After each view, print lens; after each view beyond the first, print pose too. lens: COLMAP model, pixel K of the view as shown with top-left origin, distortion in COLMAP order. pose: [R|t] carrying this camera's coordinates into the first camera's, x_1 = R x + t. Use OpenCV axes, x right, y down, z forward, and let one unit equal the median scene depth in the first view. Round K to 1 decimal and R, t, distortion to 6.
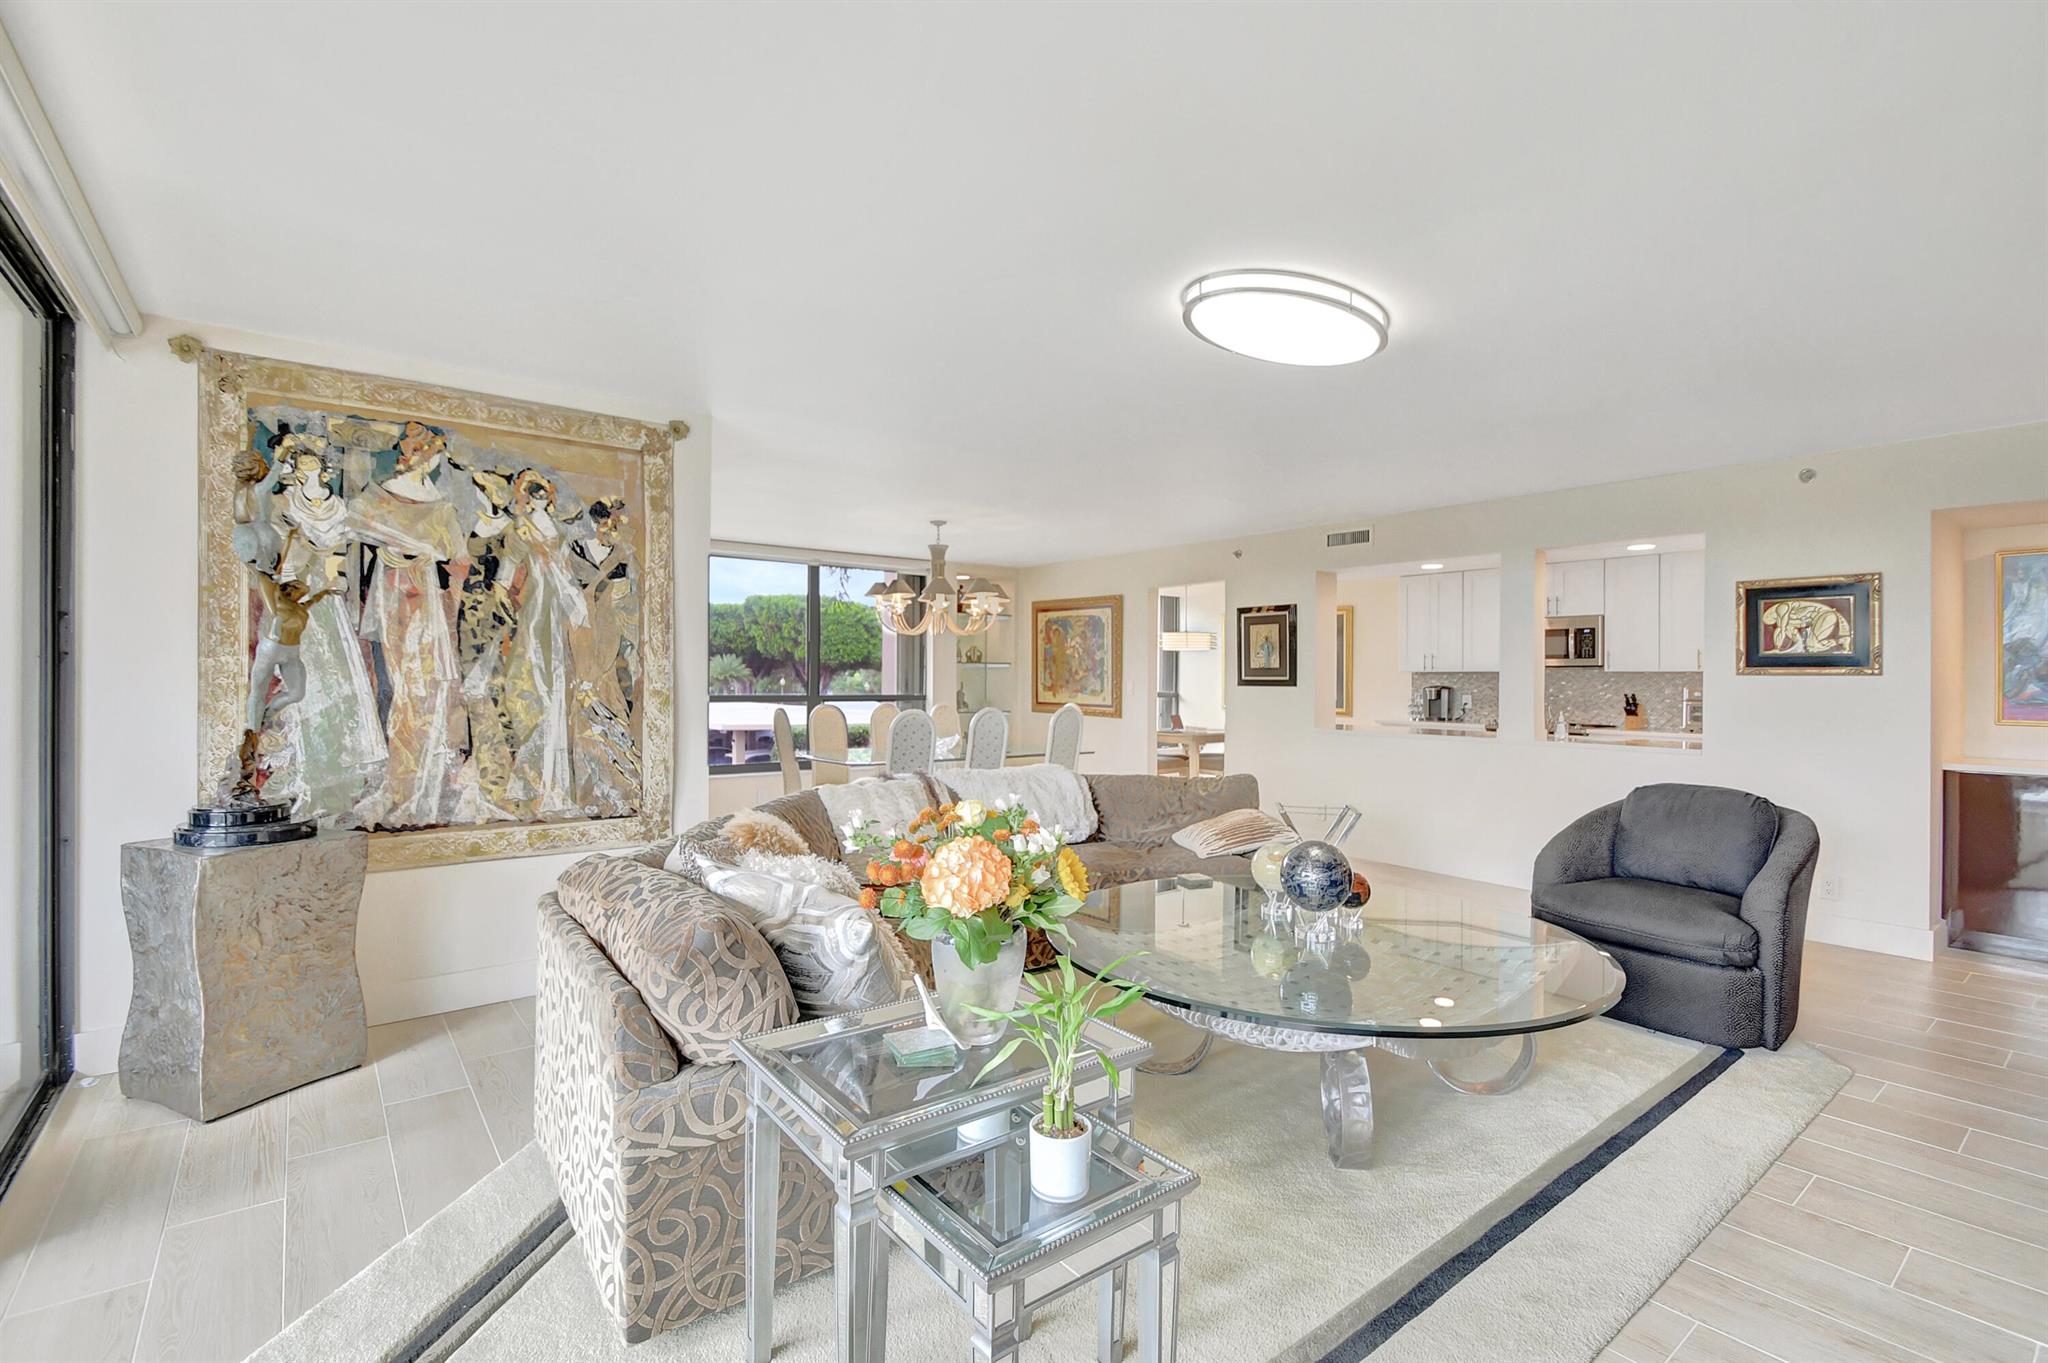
lens RADIAL K [[921.3, 0, 1020.9], [0, 921.3, 680.1], [0, 0, 1]] dist [0.000735, -0.012103]
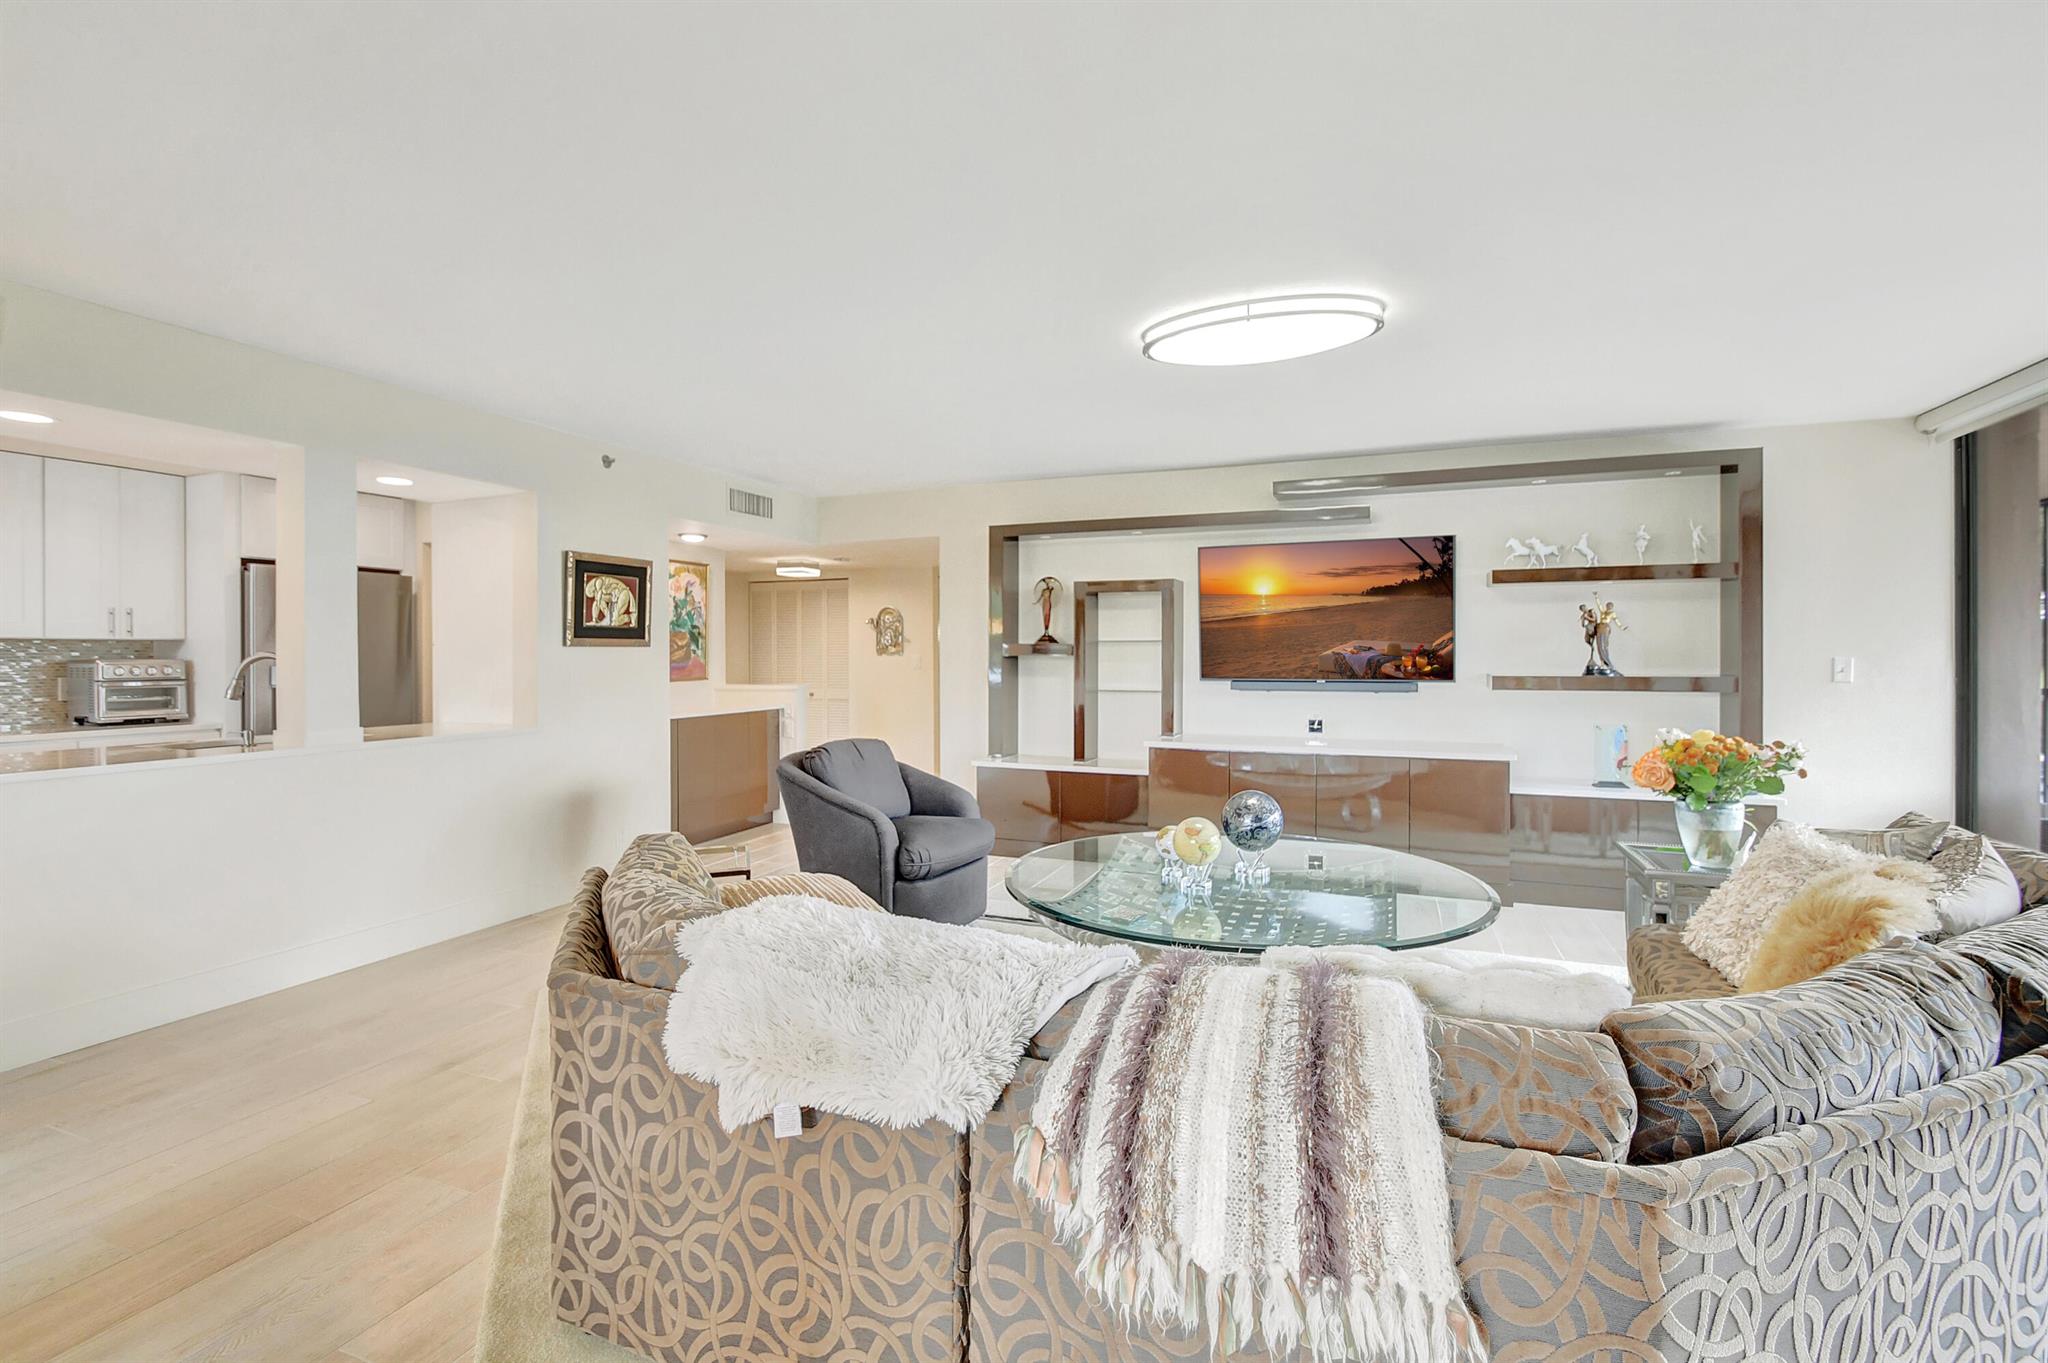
lens RADIAL K [[926.2, 0, 1020.3], [0, 926.2, 655.2], [0, 0, 1]] dist [-0.001278, -0.000805]
pose [[-0.510379, -0.008887, 0.859904, -0.333470], [0.000470, 0.999944, 0.010613, -0.006297], [-0.859949, 0.005821, -0.510346, 1.144714]]
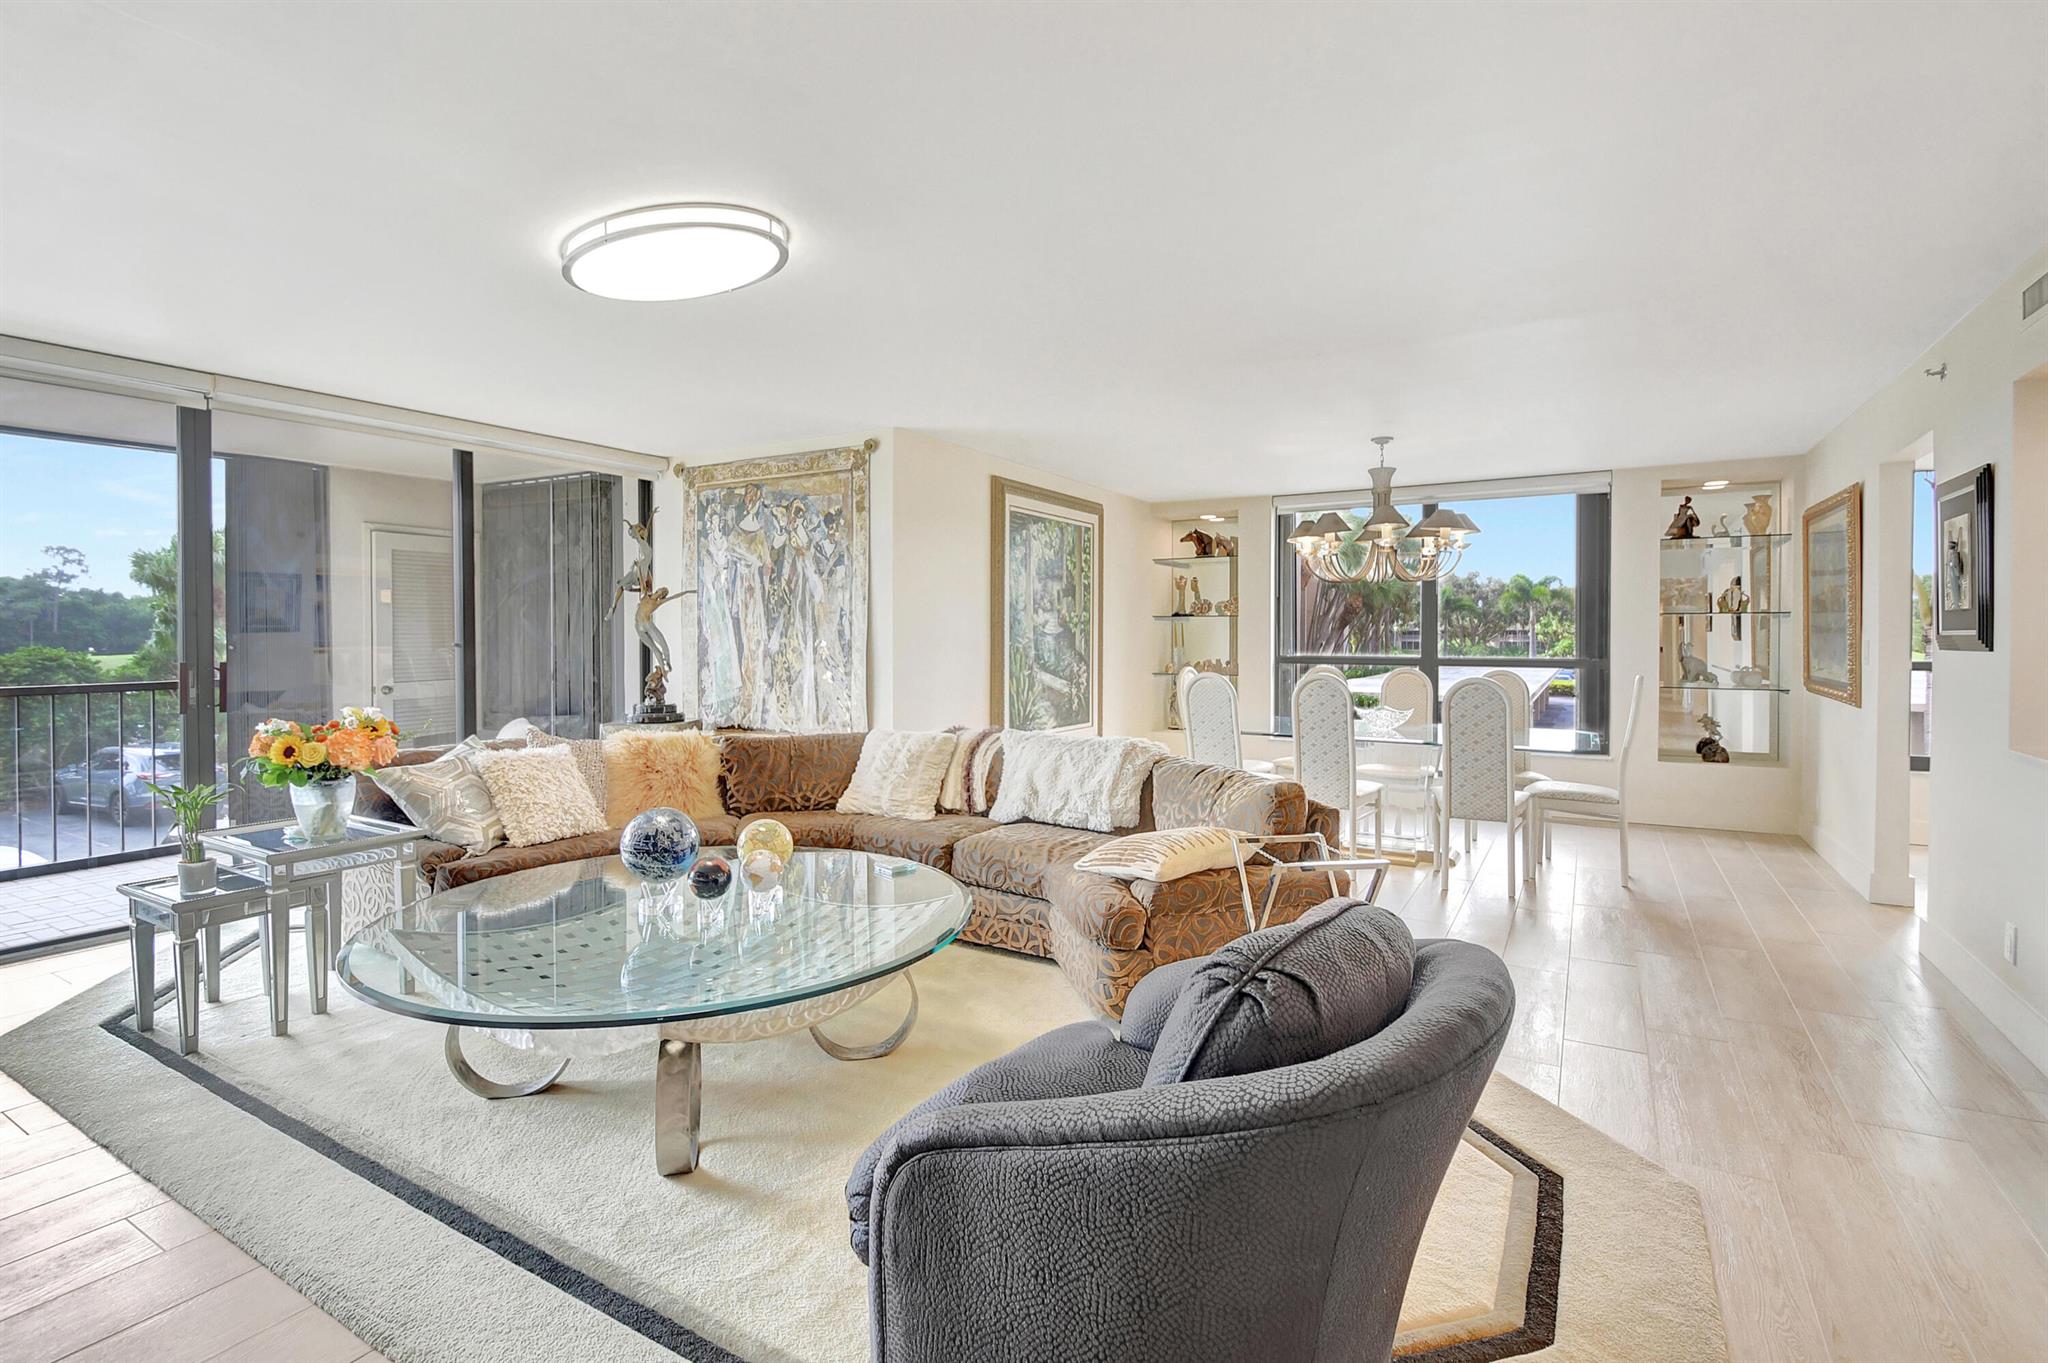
lens RADIAL K [[965.2, 0, 1021.3], [0, 965.2, 651.3], [0, 0, 1]] dist [0.010940, -0.018324]
pose [[0.367871, 0.006646, -0.929853, 0.859304], [0.001992, 0.999967, 0.007936, 0.005481], [0.929875, -0.004772, 0.367846, 0.617246]]
